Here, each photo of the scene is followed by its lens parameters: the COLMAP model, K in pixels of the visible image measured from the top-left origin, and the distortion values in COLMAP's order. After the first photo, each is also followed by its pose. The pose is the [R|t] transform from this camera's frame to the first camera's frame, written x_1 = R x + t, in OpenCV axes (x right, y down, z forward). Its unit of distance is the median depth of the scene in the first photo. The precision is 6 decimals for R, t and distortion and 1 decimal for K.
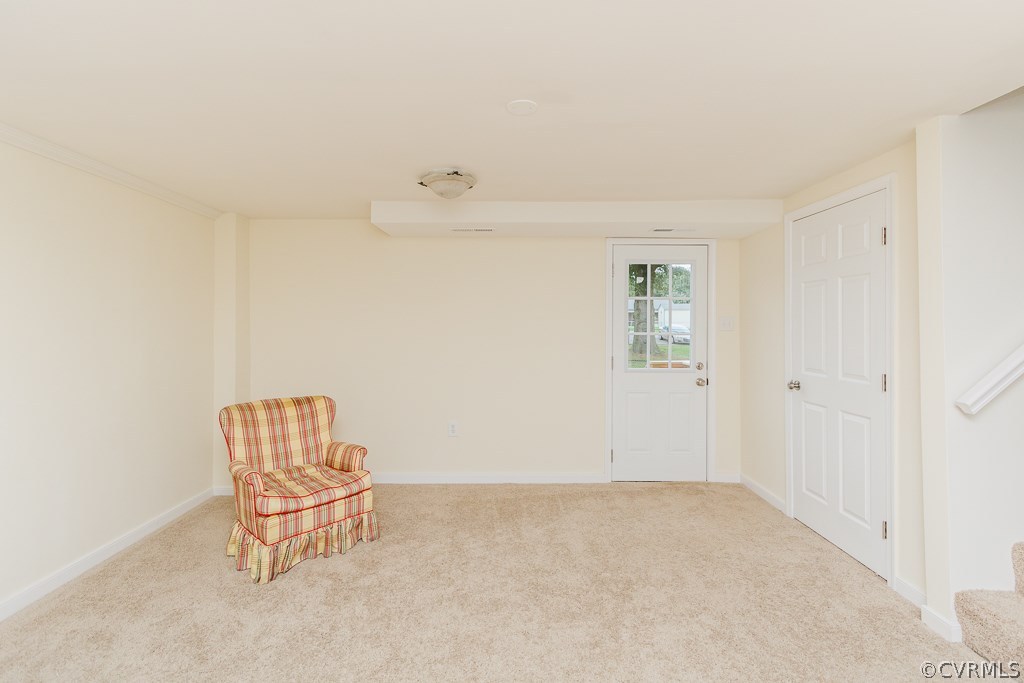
lens RADIAL K [[493.3, 0, 503.6], [0, 493.3, 342.0], [0, 0, 1]] dist [-0.000752, -0.000800]
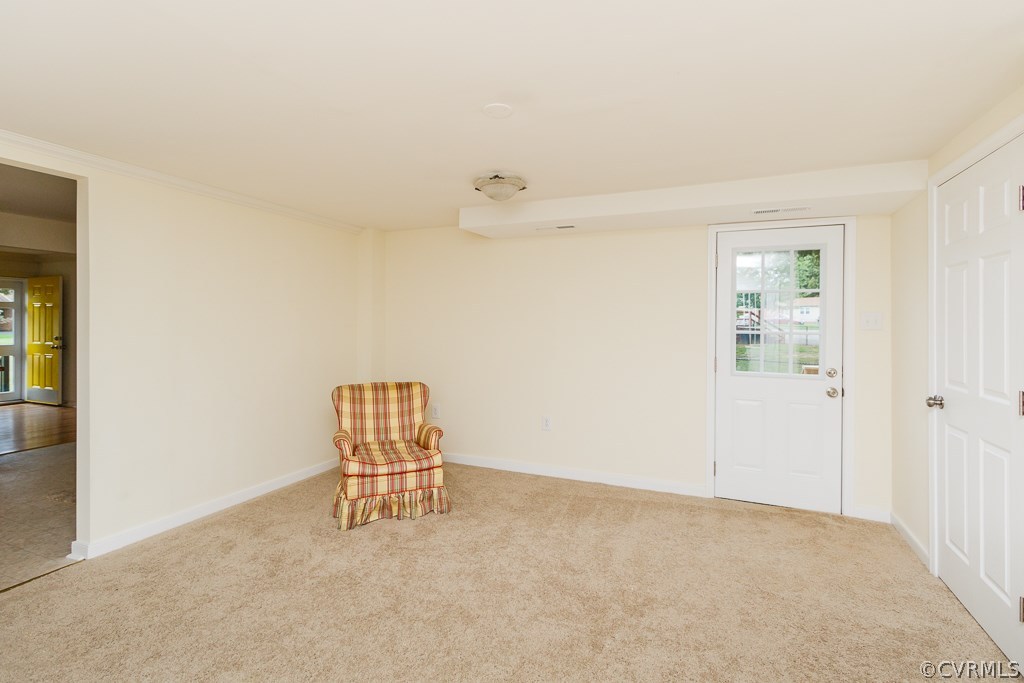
lens RADIAL K [[493.3, 0, 503.6], [0, 493.3, 342.0], [0, 0, 1]] dist [-0.000752, -0.000800]
pose [[0.911810, 0.021610, -0.410044, 0.301132], [-0.020341, 0.999765, 0.007457, 0.003110], [0.410109, 0.001541, 0.912035, 0.034870]]
